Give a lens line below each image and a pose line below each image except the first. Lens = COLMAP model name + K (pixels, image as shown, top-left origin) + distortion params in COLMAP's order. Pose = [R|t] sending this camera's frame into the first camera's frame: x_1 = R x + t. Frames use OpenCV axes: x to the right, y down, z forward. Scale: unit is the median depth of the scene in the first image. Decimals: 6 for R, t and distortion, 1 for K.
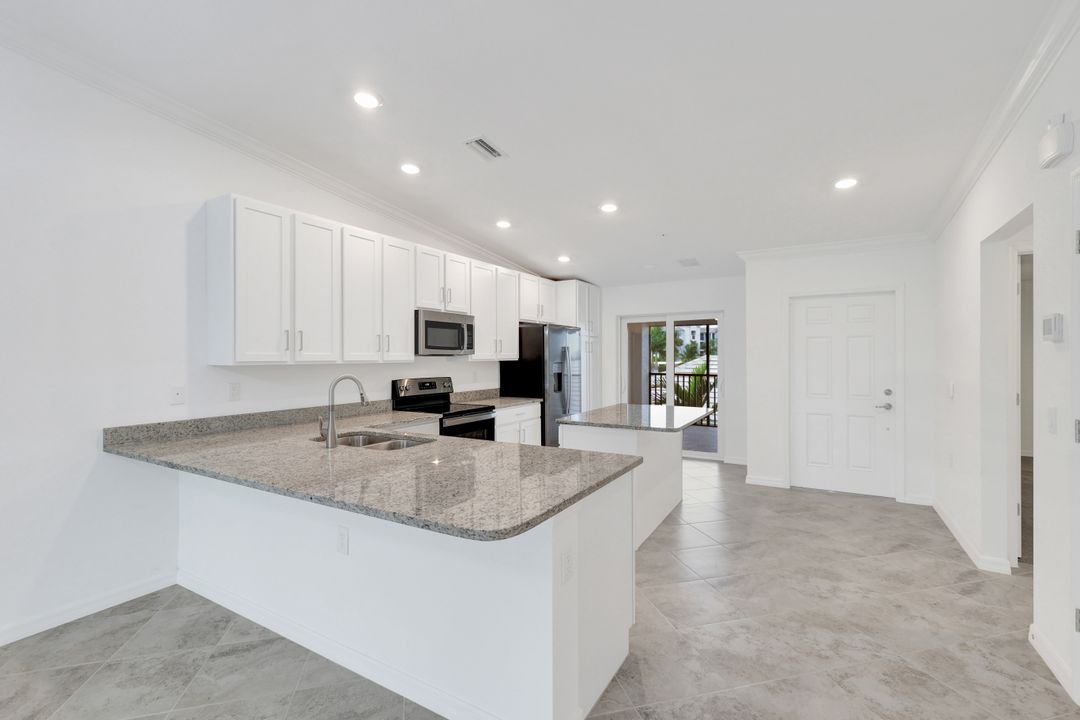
lens RADIAL K [[475.8, 0, 543.2], [0, 475.8, 350.5], [0, 0, 1]] dist [0.006756, -0.000240]
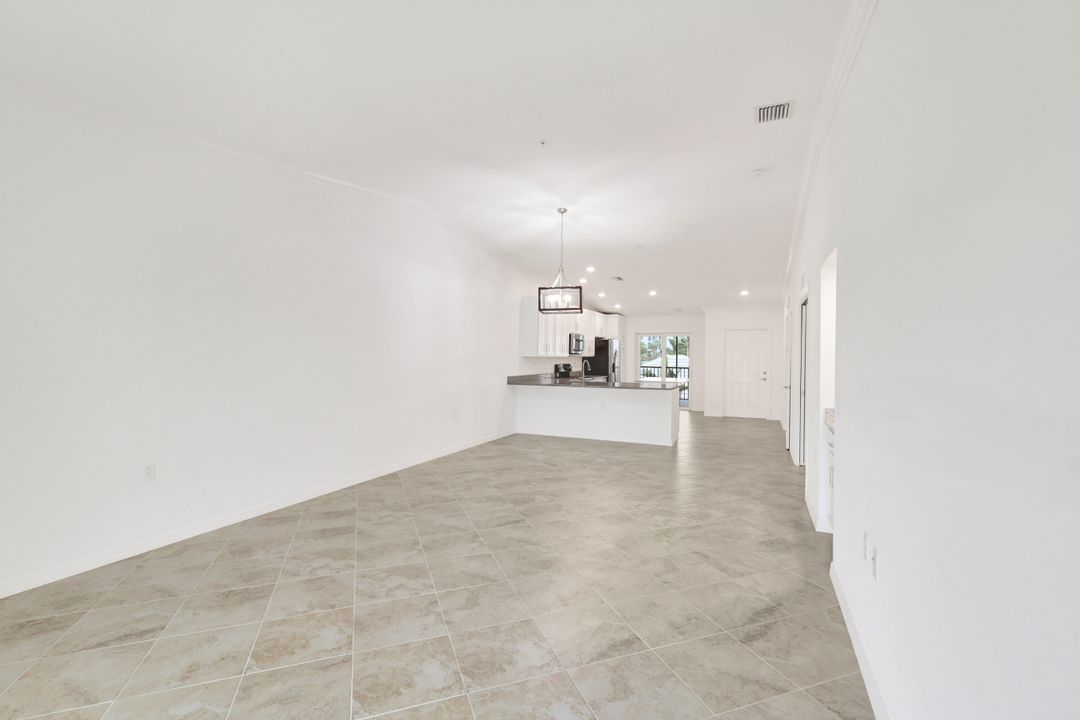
lens RADIAL K [[475.8, 0, 544.8], [0, 475.8, 355.5], [0, 0, 1]] dist [0.006756, -0.000240]
pose [[0.993892, 0.014291, 0.109425, -0.572624], [-0.015812, 0.999790, 0.013051, -0.008382], [-0.109215, -0.014702, 0.993909, -1.144767]]
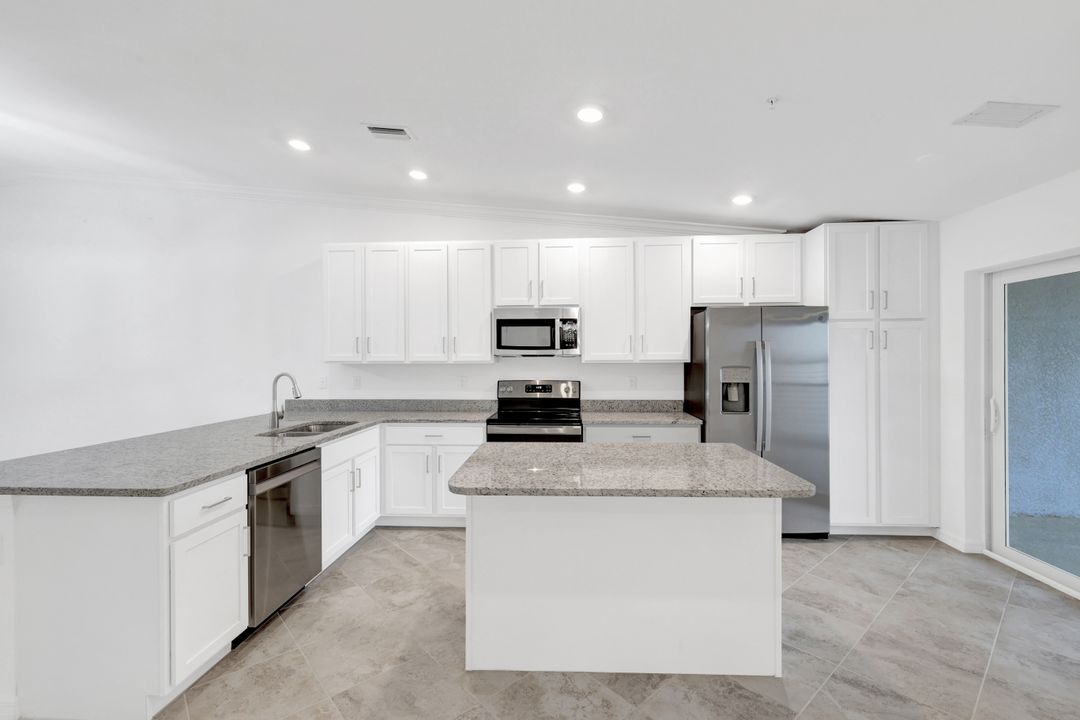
lens RADIAL K [[475.8, 0, 539.4], [0, 475.8, 357.6], [0, 0, 1]] dist [0.006756, -0.000240]
pose [[0.458564, 0.001460, -0.888660, 0.577278], [0.013619, 0.999870, 0.008670, 0.005587], [0.888557, -0.016079, 0.458484, 0.578185]]
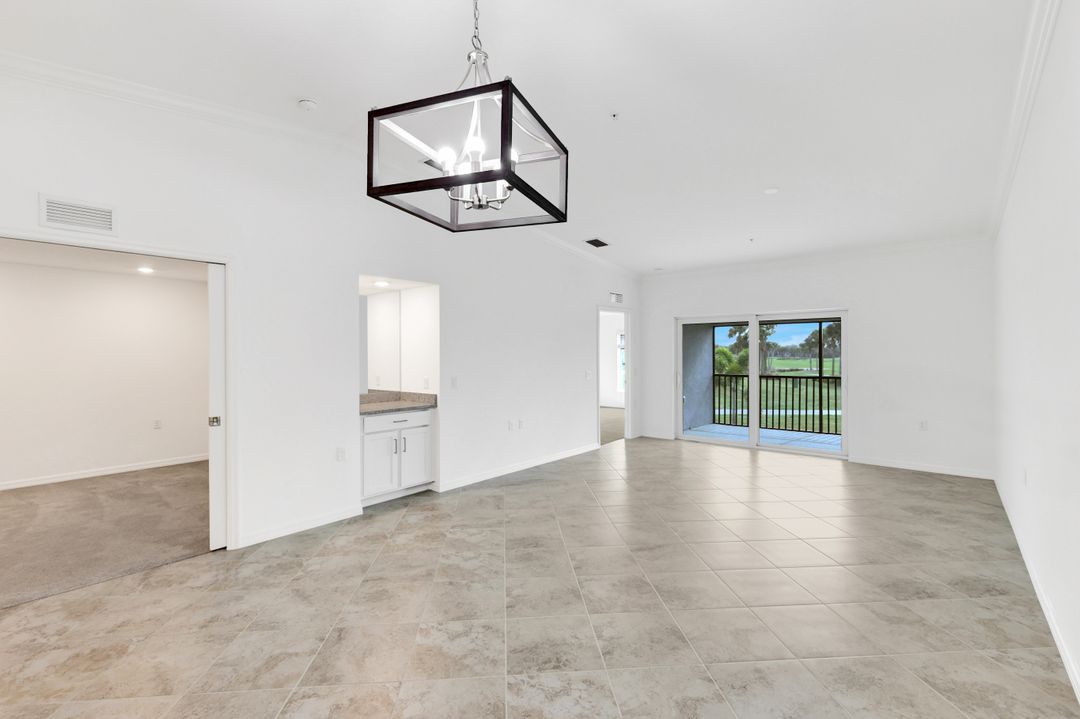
lens RADIAL K [[475.8, 0, 540.5], [0, 475.8, 355.7], [0, 0, 1]] dist [0.006756, -0.000240]
pose [[-0.984091, 0.007675, 0.177499, -0.506641], [0.006409, 0.999950, -0.007703, 0.007345], [-0.177550, -0.006443, -0.984091, 0.409419]]
